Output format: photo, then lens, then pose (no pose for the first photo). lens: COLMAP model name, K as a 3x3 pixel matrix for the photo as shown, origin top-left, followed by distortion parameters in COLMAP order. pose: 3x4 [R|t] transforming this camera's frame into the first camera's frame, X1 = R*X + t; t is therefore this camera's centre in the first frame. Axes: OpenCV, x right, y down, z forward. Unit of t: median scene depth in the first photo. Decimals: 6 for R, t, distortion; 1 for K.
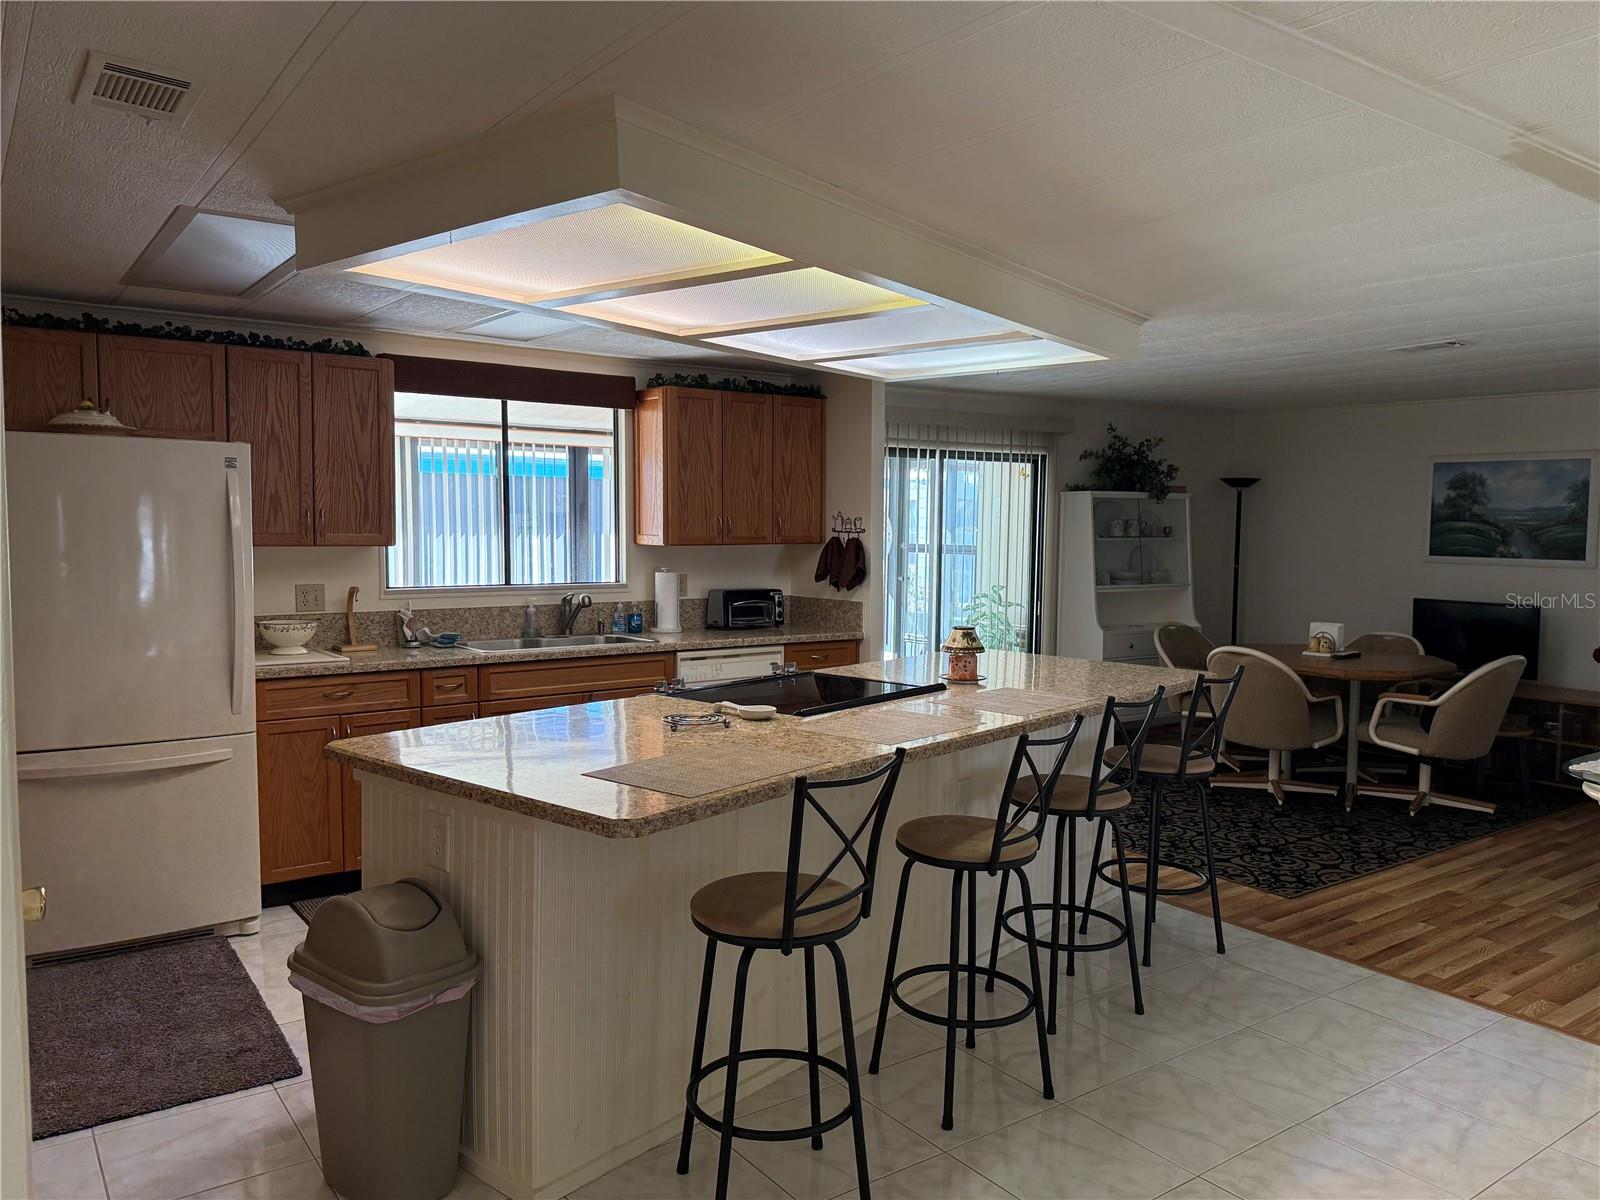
lens RADIAL K [[1146.0, 0, 798.0], [0, 1146.0, 608.0], [0, 0, 1]] dist [0.065919, -0.105647]
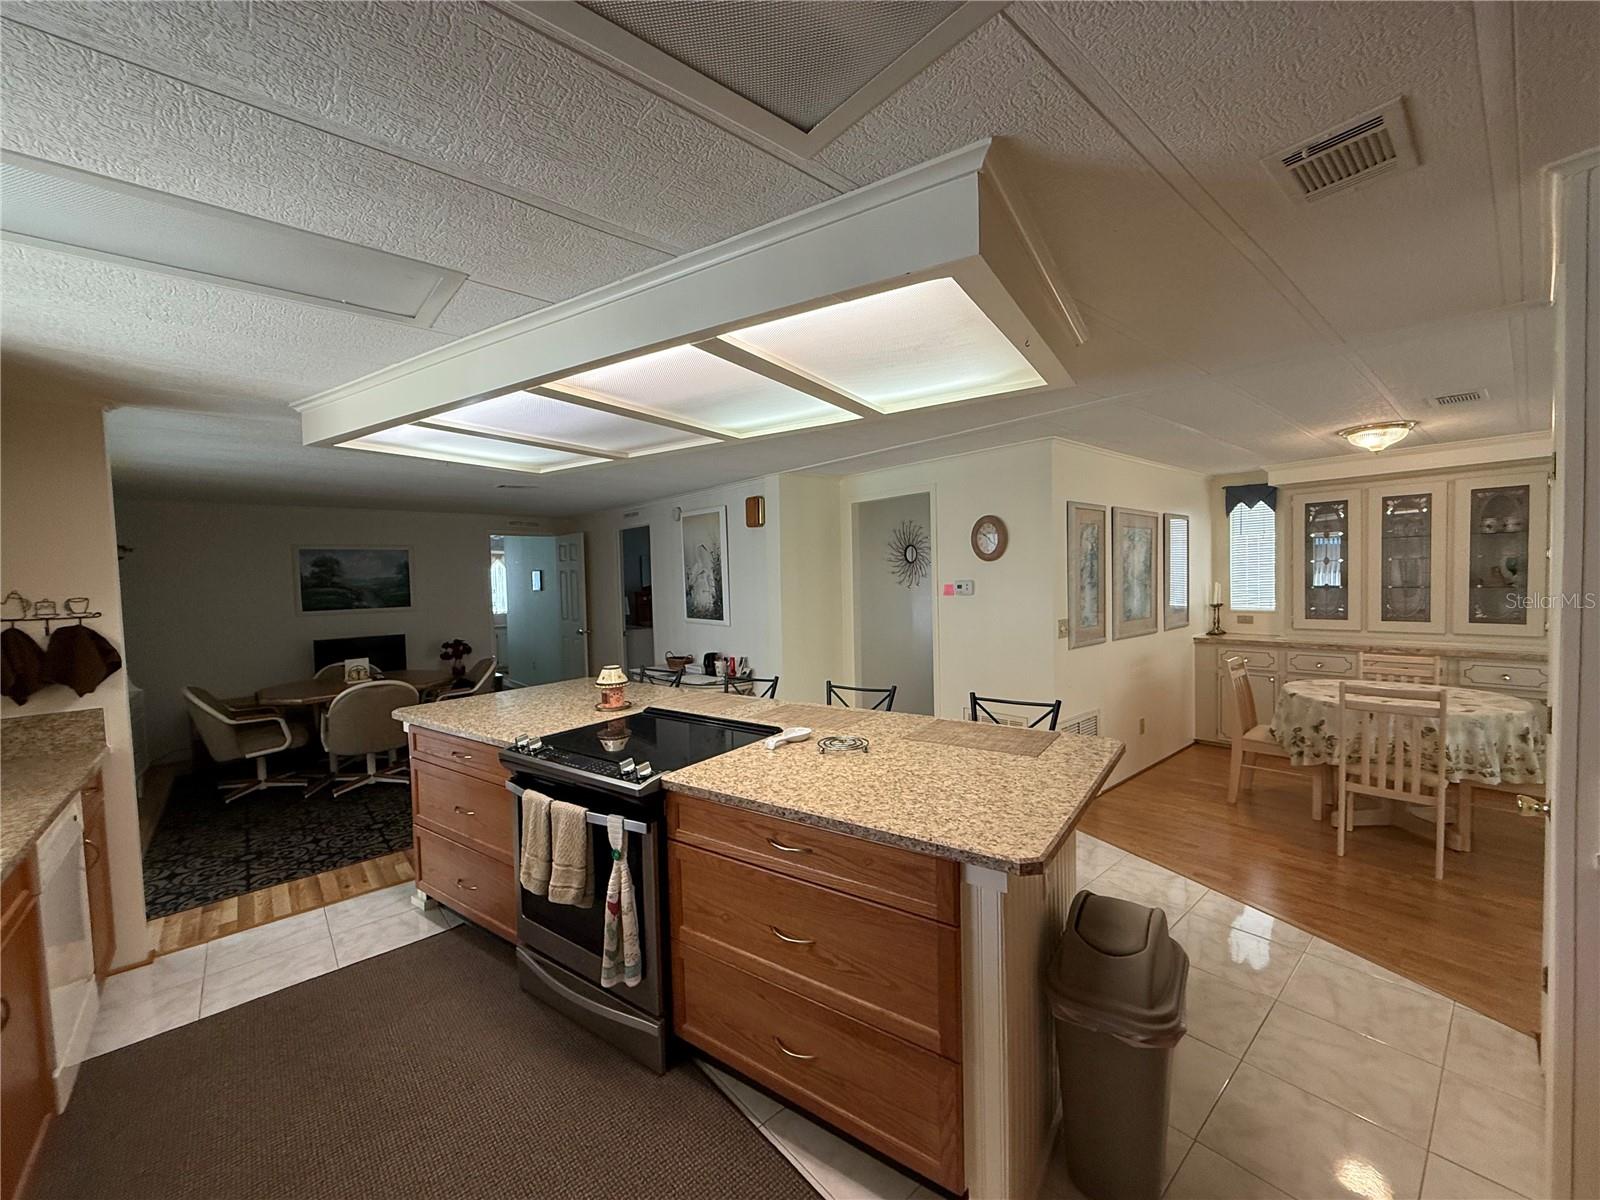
lens RADIAL K [[634.7, 0, 796.7], [0, 634.7, 601.1], [0, 0, 1]] dist [0.000203, -0.000224]
pose [[-0.084843, -0.049876, 0.995145, -0.339676], [0.104711, 0.992770, 0.058684, -0.044010], [-0.990877, 0.109182, -0.079007, 0.478399]]
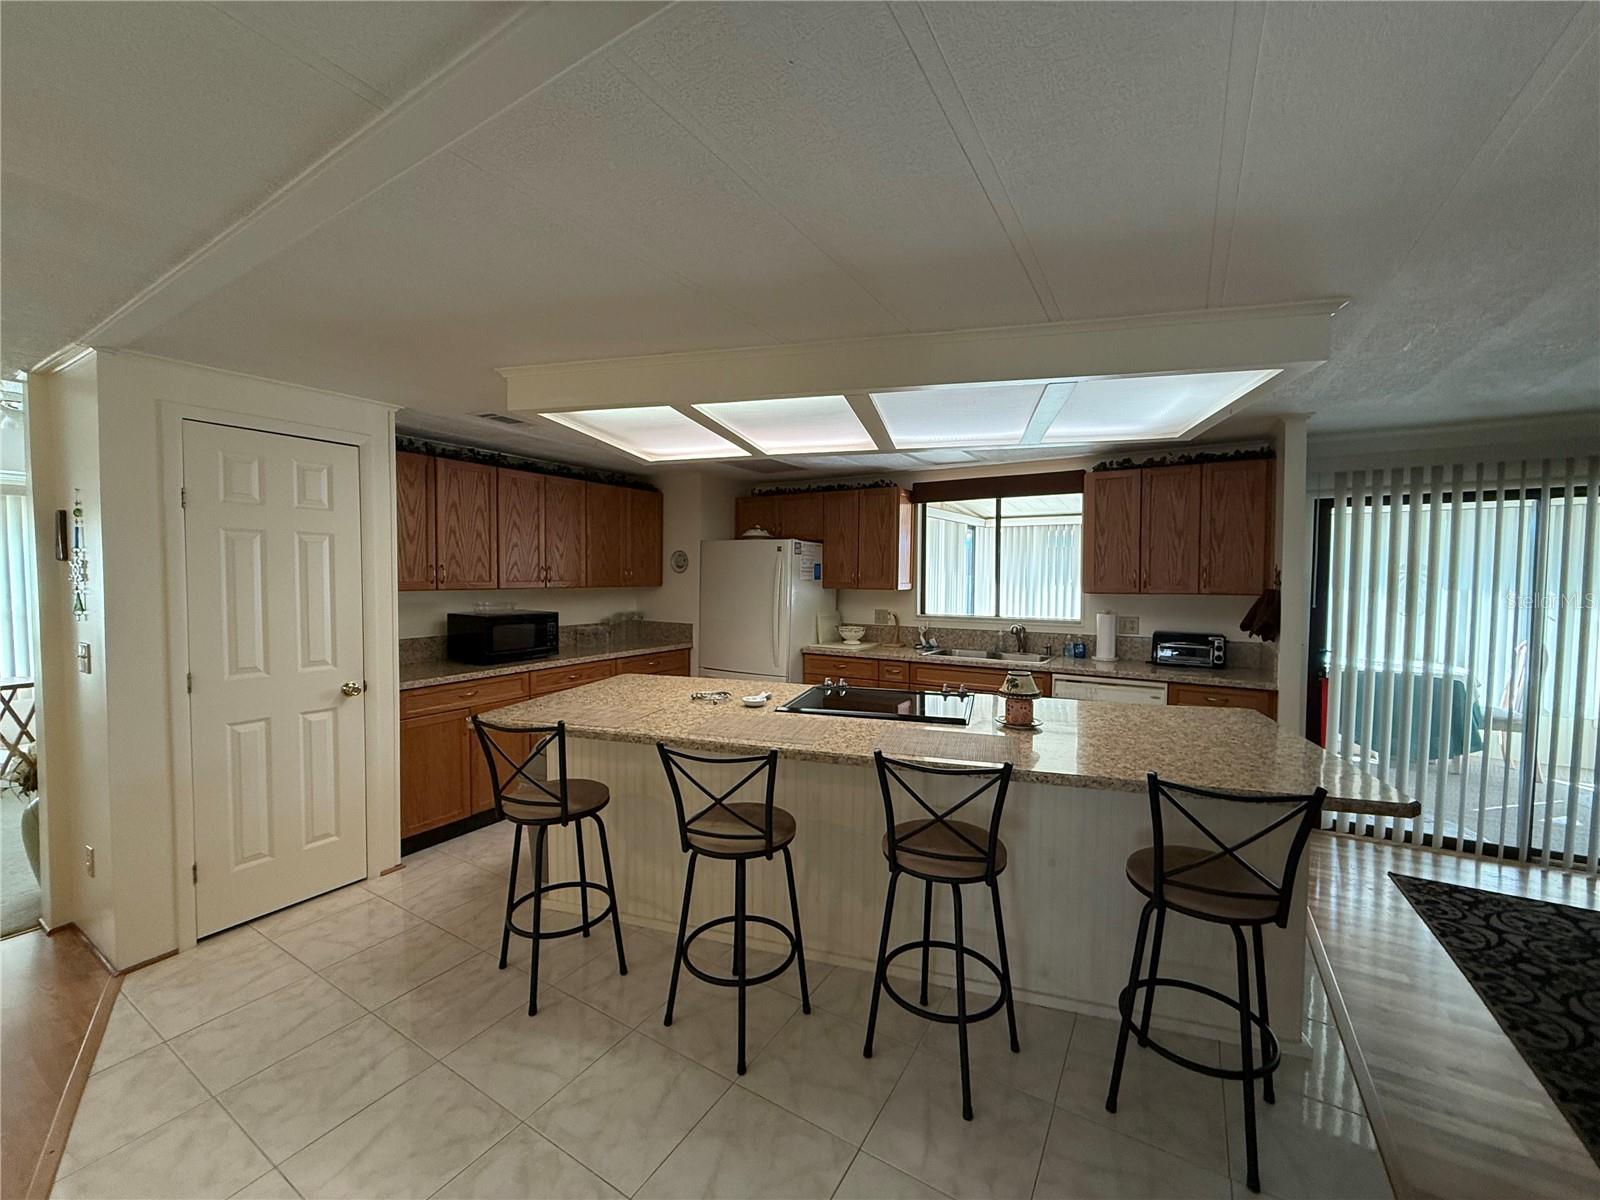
lens RADIAL K [[635.9, 0, 800.0], [0, 635.9, 609.0], [0, 0, 1]] dist [-0.001387, -0.000447]
pose [[0.391844, 0.032760, -0.919448, 0.344687], [-0.072121, 0.997384, 0.004800, -0.013046], [0.917200, 0.064431, 0.393182, 0.330220]]
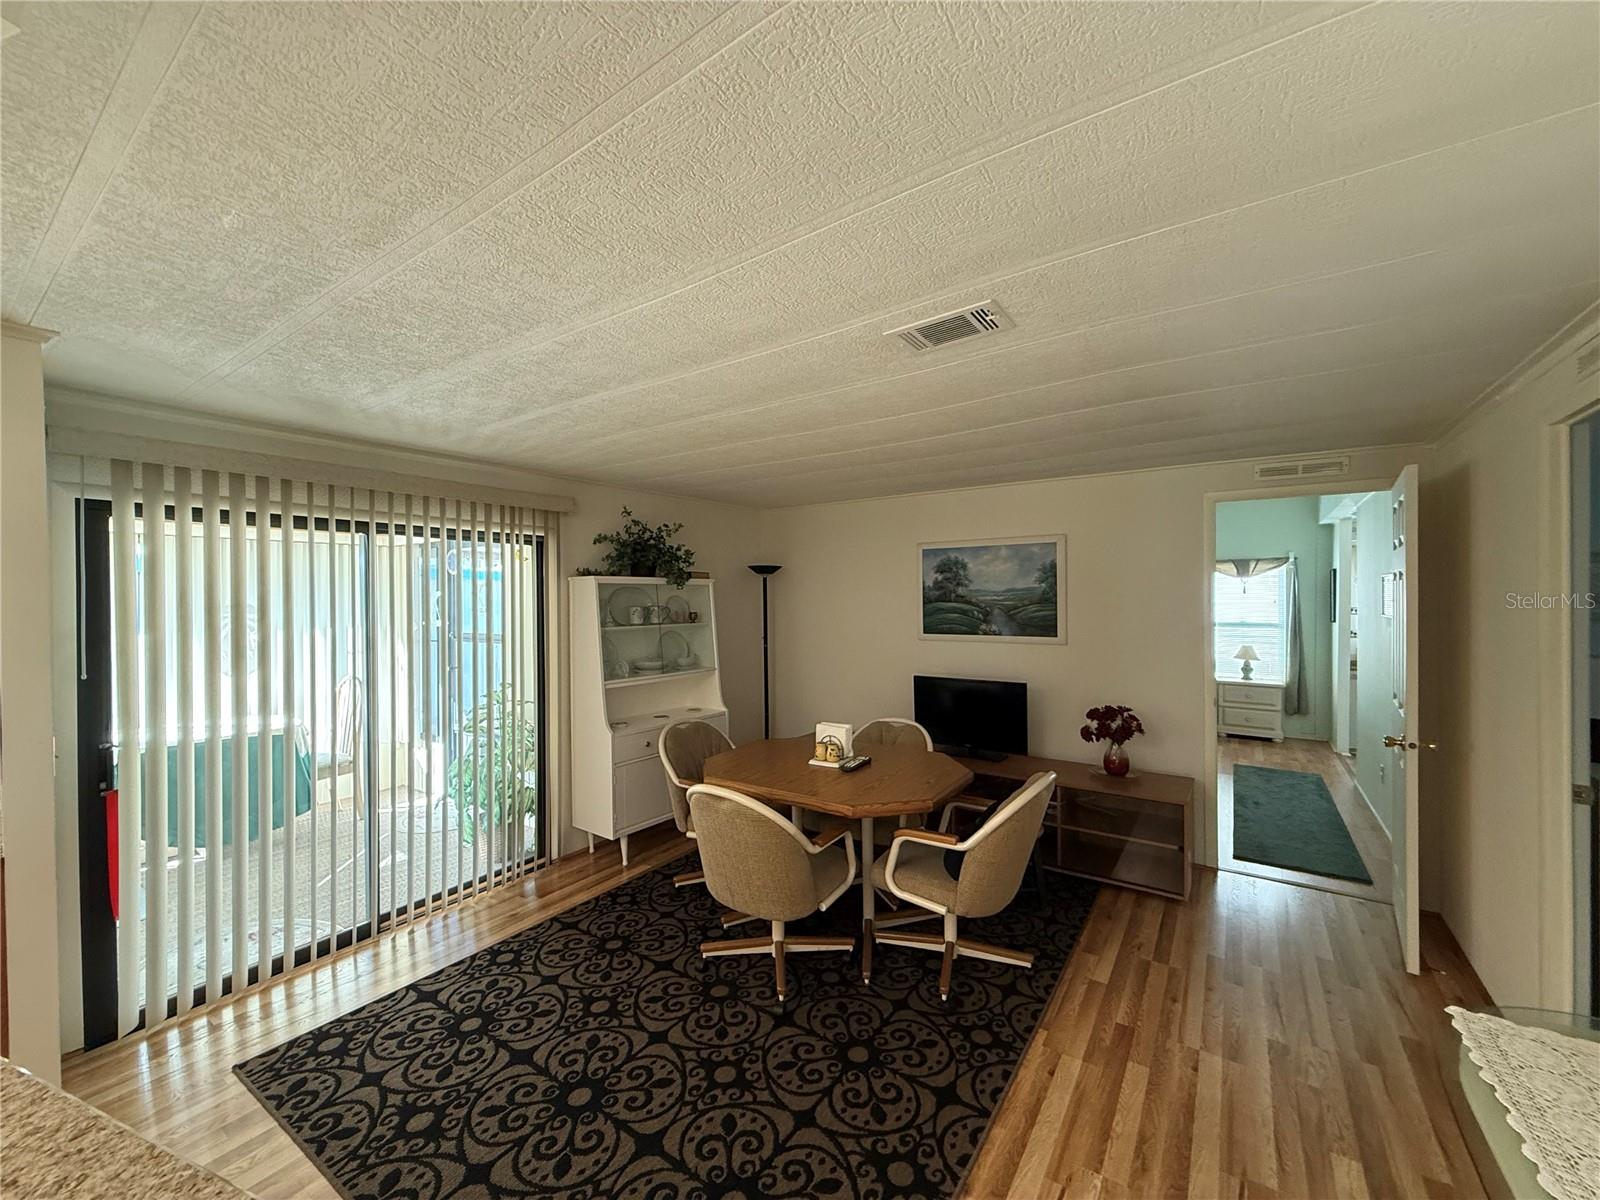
lens RADIAL K [[634.7, 0, 796.7], [0, 634.7, 601.1], [0, 0, 1]] dist [0.000203, -0.000224]
pose [[0.943571, -0.019302, 0.330607, 0.256142], [0.044721, 0.996582, -0.069451, -0.043409], [-0.328137, 0.080317, 0.941210, 0.515680]]
